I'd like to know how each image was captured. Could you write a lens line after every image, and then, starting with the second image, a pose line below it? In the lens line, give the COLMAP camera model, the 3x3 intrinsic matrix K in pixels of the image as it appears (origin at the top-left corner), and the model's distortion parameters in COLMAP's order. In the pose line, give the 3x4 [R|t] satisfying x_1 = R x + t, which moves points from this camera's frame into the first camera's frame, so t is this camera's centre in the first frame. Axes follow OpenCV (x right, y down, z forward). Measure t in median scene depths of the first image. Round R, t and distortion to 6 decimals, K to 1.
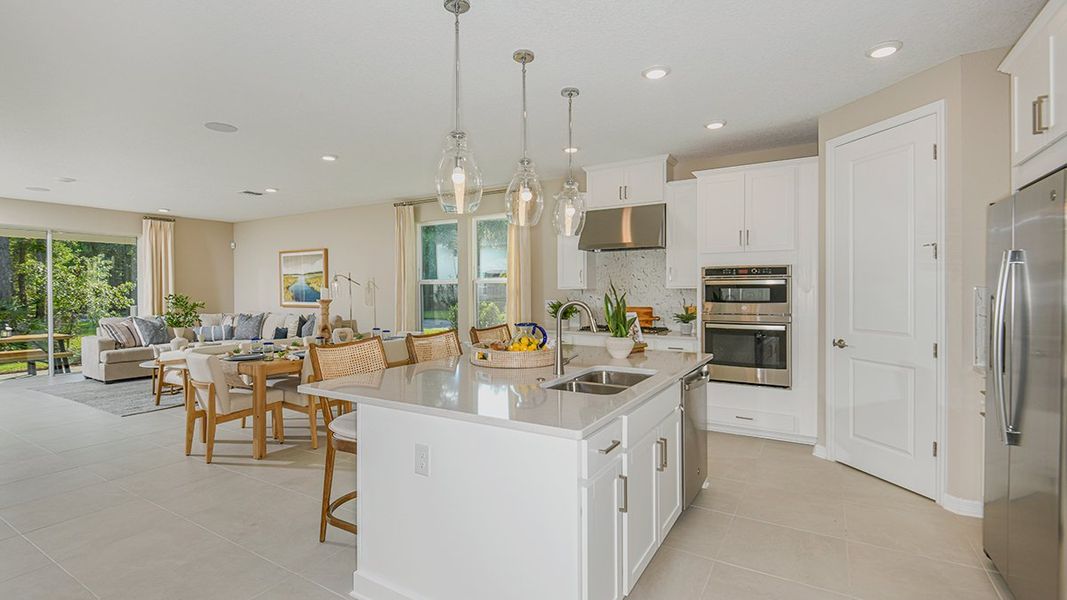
lens RADIAL K [[492.1, 0, 537.2], [0, 492.1, 295.9], [0, 0, 1]] dist [0.007824, -0.002400]
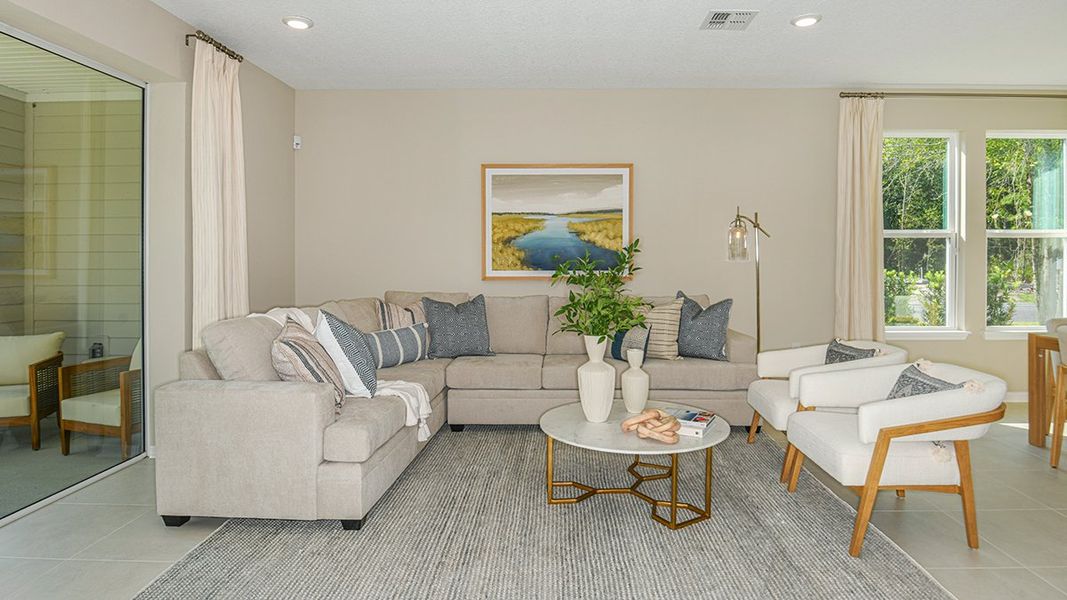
lens RADIAL K [[592.4, 0, 565.1], [0, 592.4, 268.6], [0, 0, 1]] dist [-0.000544, -0.003635]
pose [[0.862279, -0.003934, 0.506419, -0.798076], [0.002610, 0.999991, 0.003325, 0.008947], [-0.506428, -0.001545, 0.862281, 0.508351]]
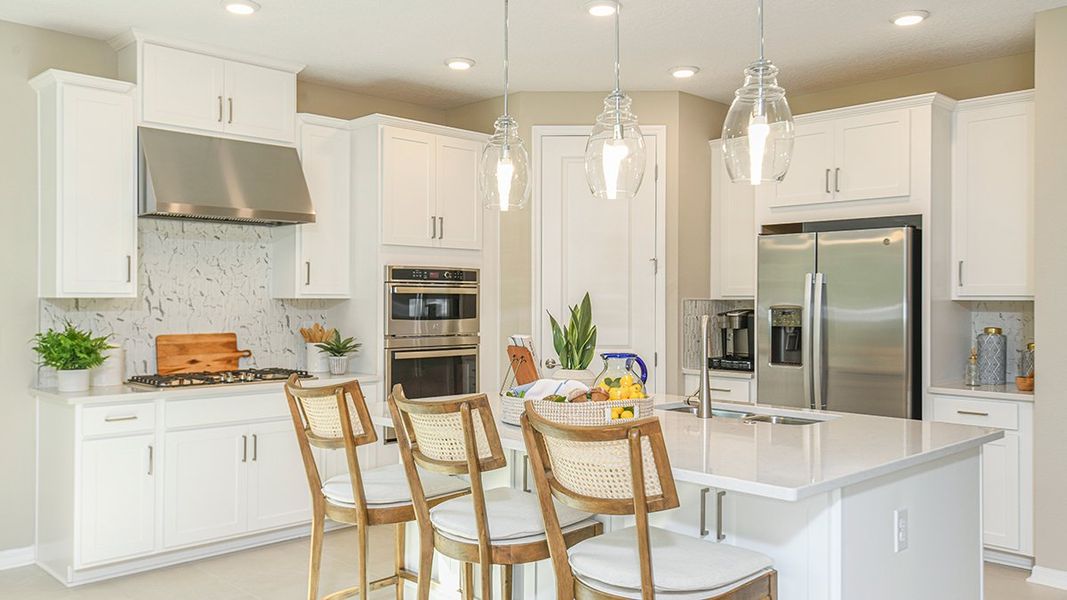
lens RADIAL K [[878.3, 0, 513.7], [0, 878.3, 299.7], [0, 0, 1]] dist [0.062972, -0.000022]
pose [[0.268922, 0.006503, 0.963140, -0.398346], [0.007061, 0.999937, -0.008723, -0.001652], [-0.963136, 0.009146, 0.268859, 0.293965]]
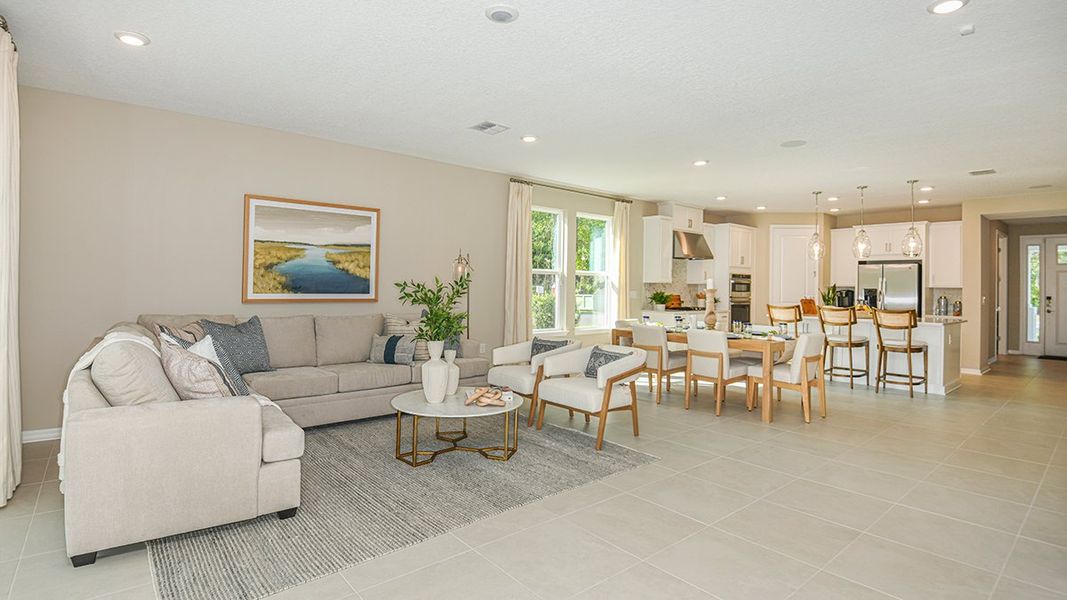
lens RADIAL K [[511.3, 0, 529.8], [0, 511.3, 284.8], [0, 0, 1]] dist [-0.009781, -0.003726]
pose [[0.330429, 0.013311, 0.943737, -0.988840], [-0.006350, 0.999909, -0.011881, 0.008088], [-0.943809, -0.002067, 0.330484, 0.594762]]
